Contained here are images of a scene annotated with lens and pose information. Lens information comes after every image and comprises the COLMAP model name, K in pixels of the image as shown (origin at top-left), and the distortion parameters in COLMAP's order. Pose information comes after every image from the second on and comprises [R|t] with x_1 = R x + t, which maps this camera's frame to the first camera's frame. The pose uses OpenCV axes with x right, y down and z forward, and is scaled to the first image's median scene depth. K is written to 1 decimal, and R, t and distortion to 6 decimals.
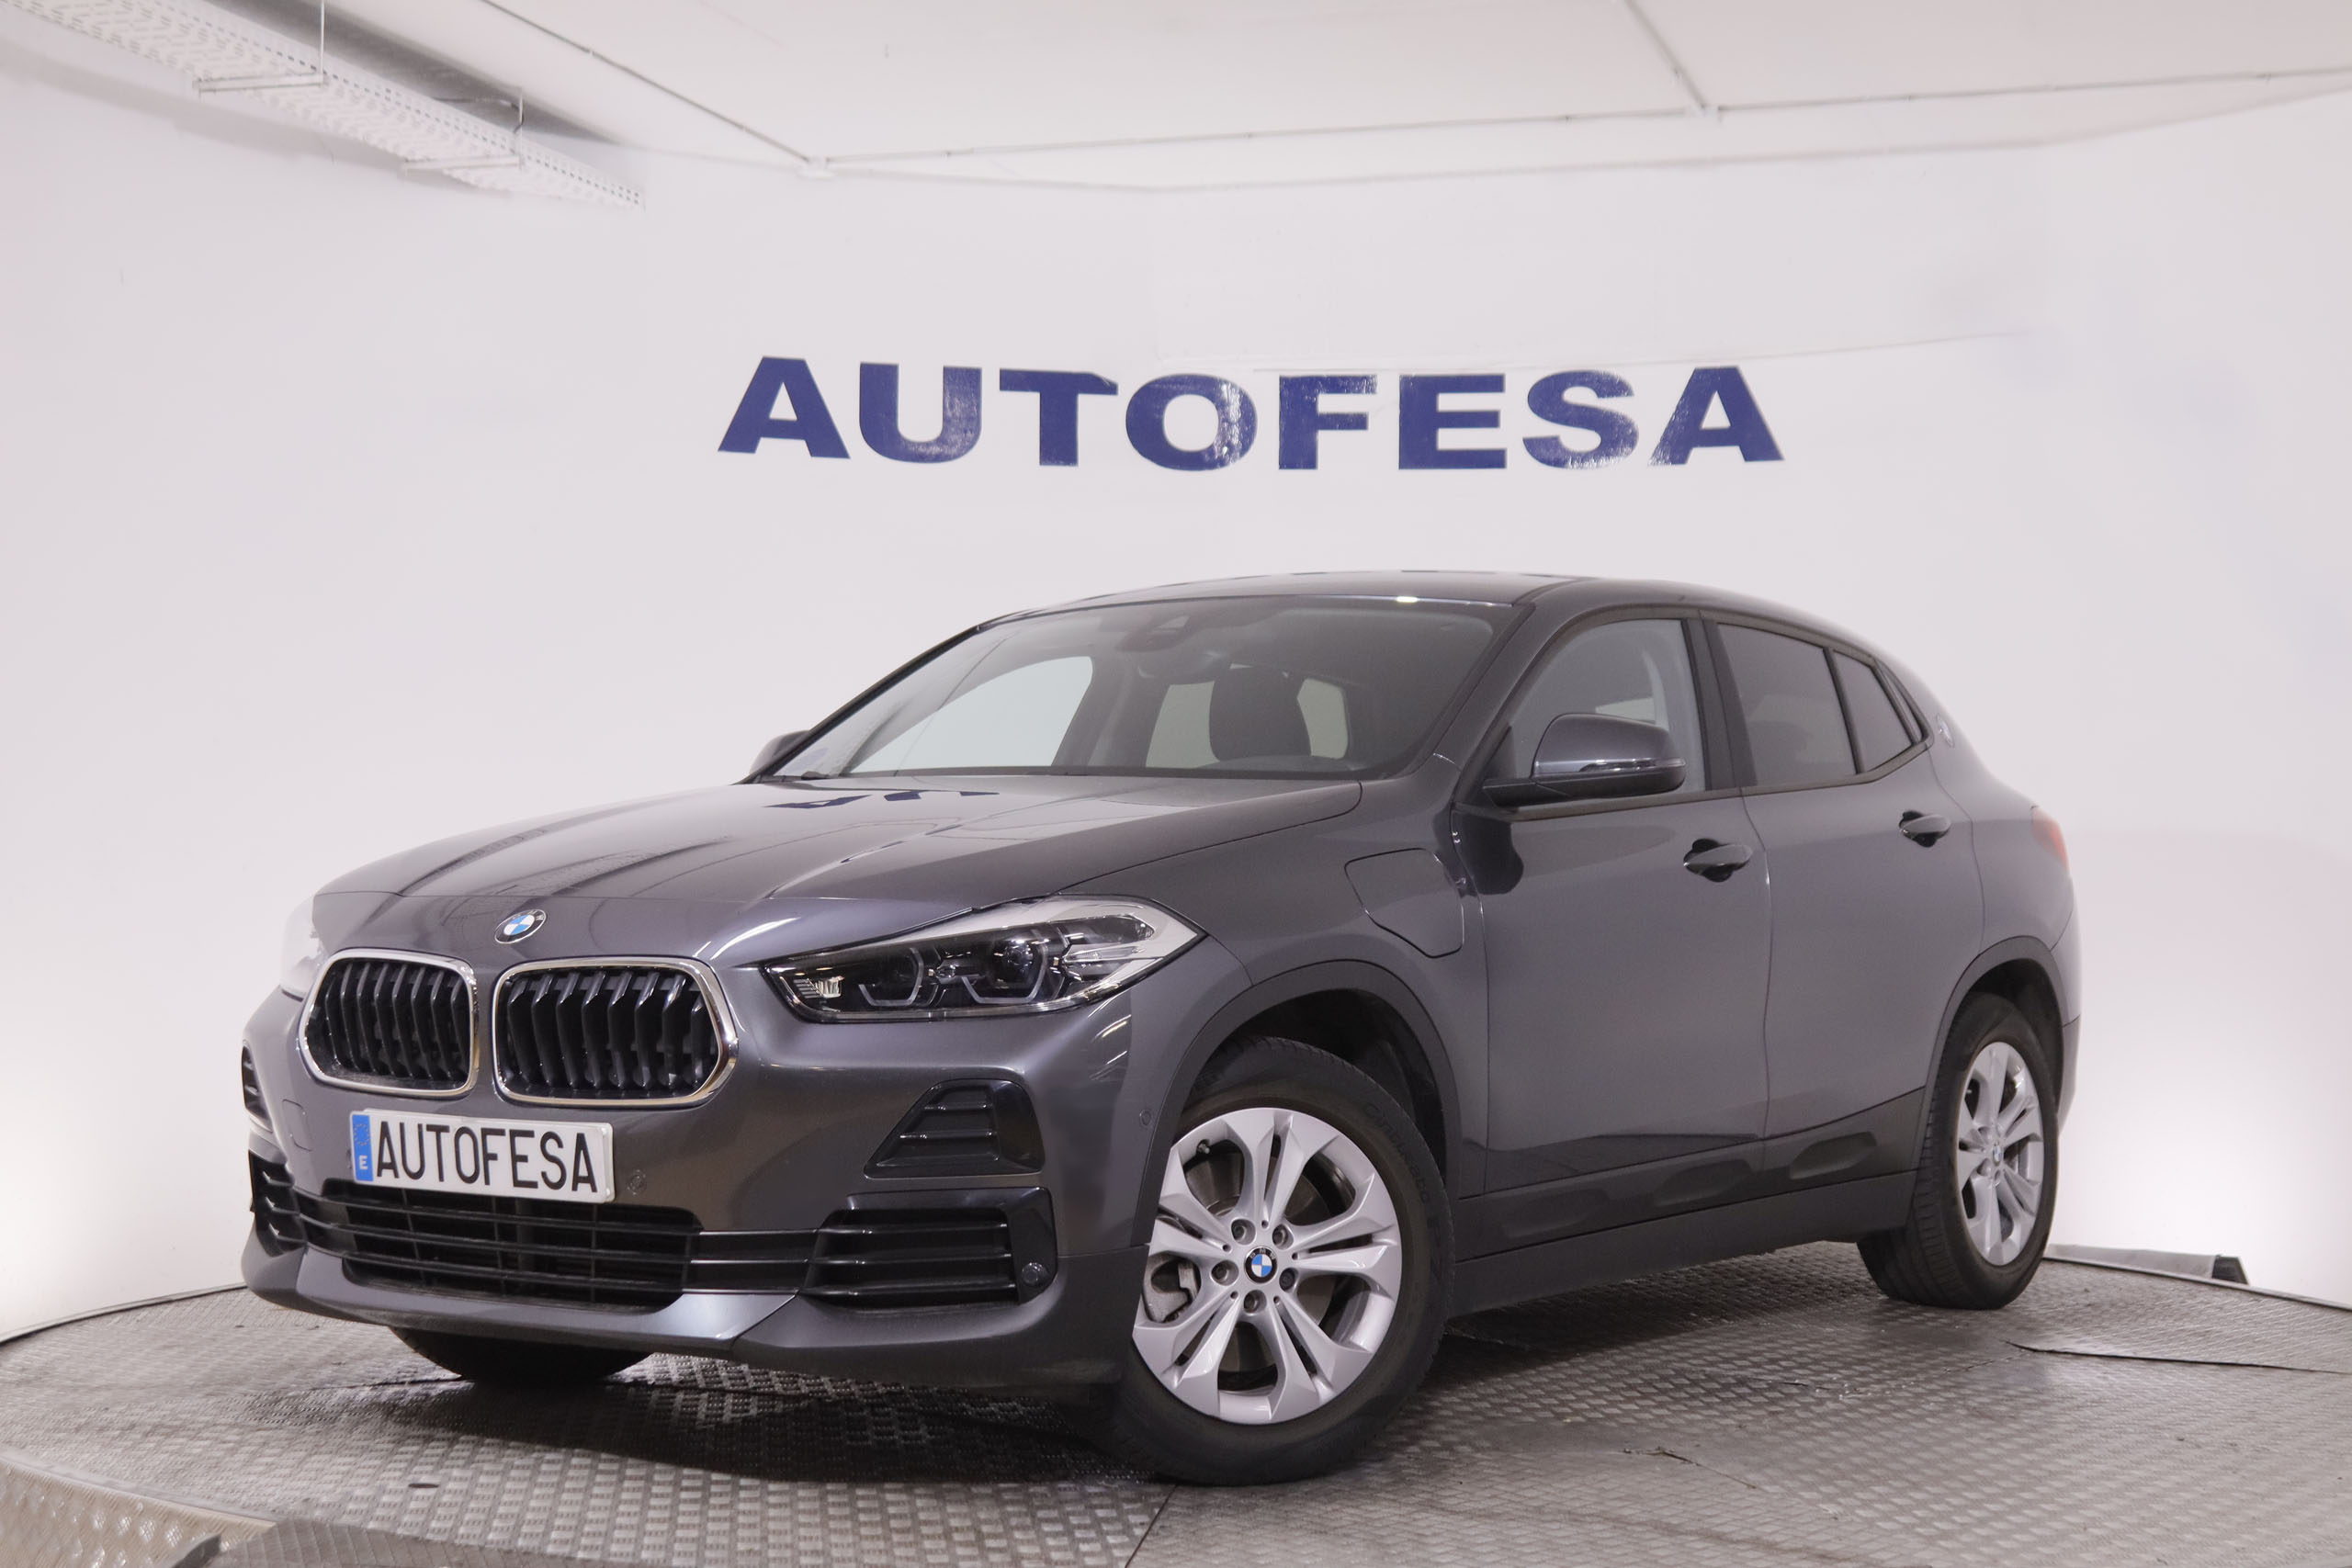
lens RADIAL K [[3747.1, 0, 1206.1], [0, 3747.1, 784.6], [0, 0, 1]] dist [-0.003940, 0.170309]
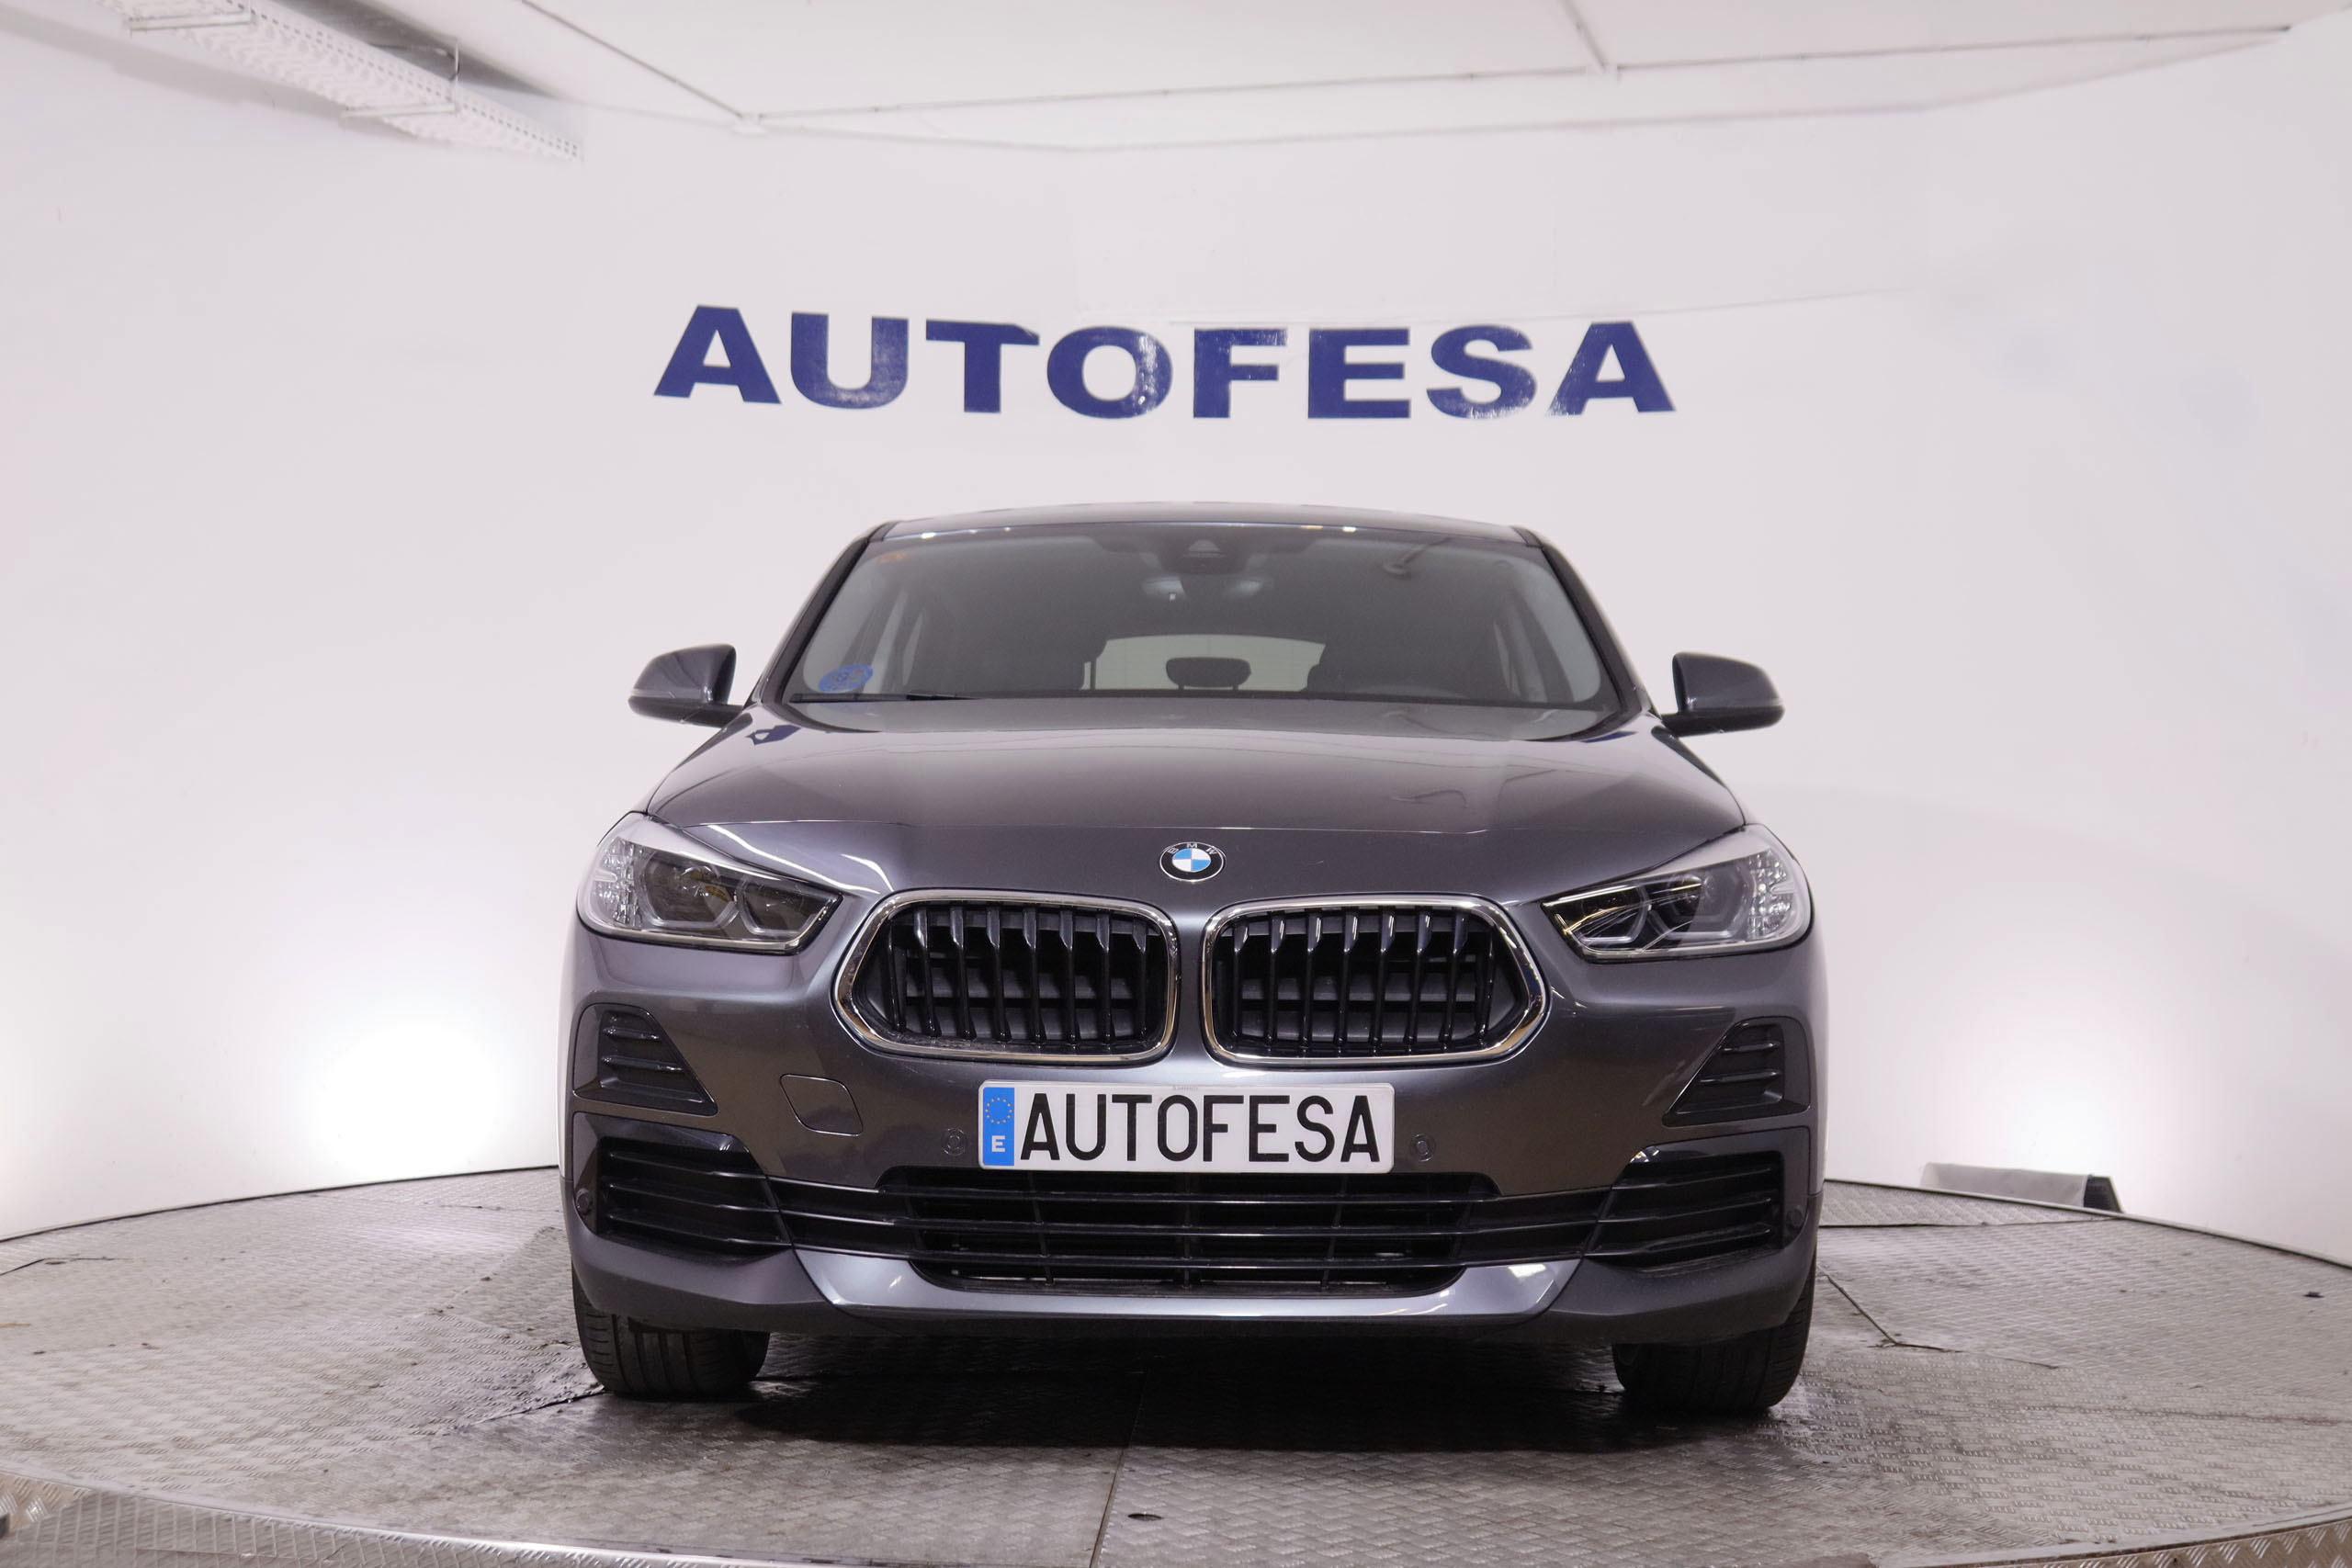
lens RADIAL K [[3215.5, 0, 1176.0], [0, 3215.5, 784.0], [0, 0, 1]] dist [-0.045420, 0.123996]
pose [[0.999942, 0.004751, 0.009711, 0.006523], [-0.004916, 0.999842, 0.017063, 0.002882], [-0.009629, -0.017110, 0.999807, 0.103464]]
